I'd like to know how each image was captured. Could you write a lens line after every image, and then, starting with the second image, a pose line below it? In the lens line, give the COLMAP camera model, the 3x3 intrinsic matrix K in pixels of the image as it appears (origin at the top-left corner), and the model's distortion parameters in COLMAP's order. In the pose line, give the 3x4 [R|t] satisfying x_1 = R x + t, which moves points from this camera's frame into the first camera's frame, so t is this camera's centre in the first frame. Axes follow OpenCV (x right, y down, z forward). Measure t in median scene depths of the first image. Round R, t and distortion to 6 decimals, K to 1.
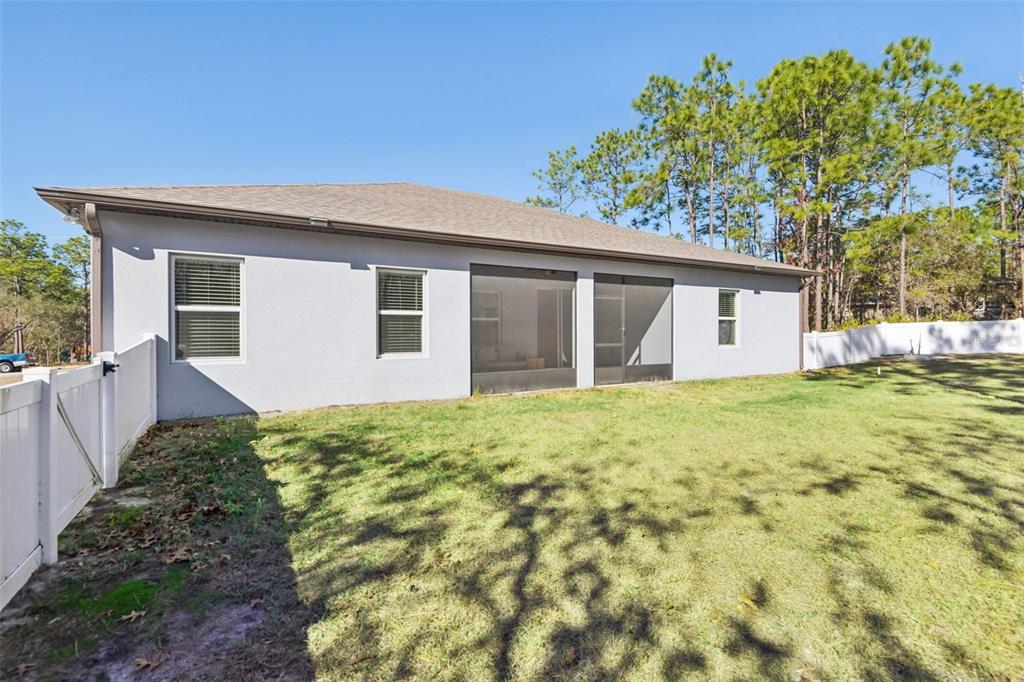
lens RADIAL K [[477.3, 0, 510.4], [0, 477.3, 335.1], [0, 0, 1]] dist [0.001465, -0.012931]
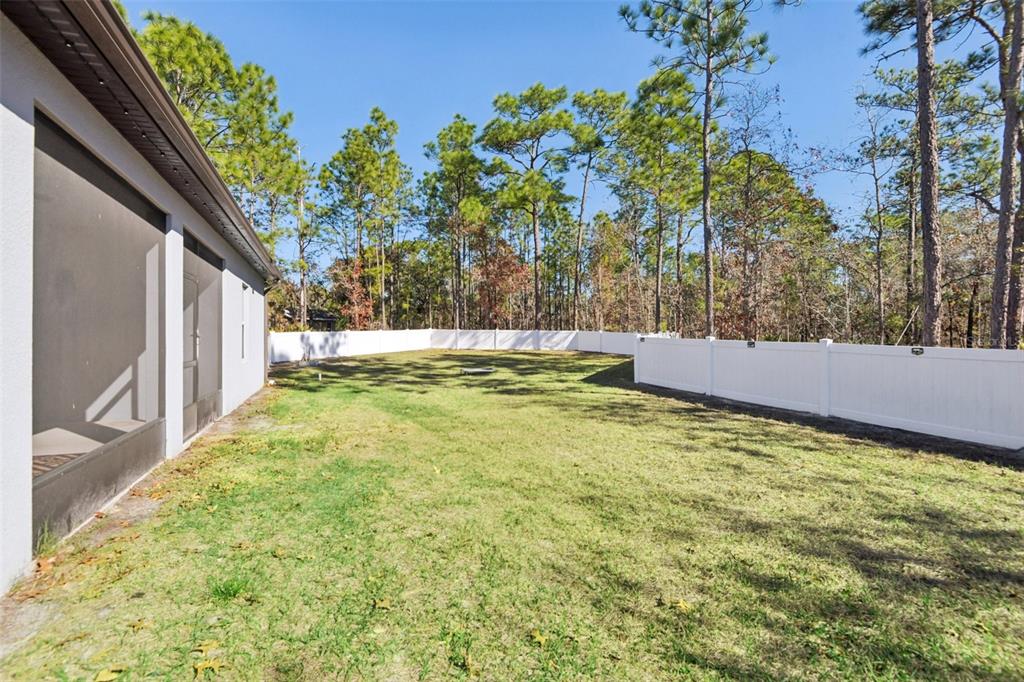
lens RADIAL K [[467.0, 0, 506.2], [0, 467.0, 345.6], [0, 0, 1]] dist [0.001399, -0.012785]
pose [[0.125717, -0.017169, 0.991918, -0.232900], [0.012535, 0.999798, 0.015717, -0.004481], [-0.991987, 0.010458, 0.125907, 0.495216]]
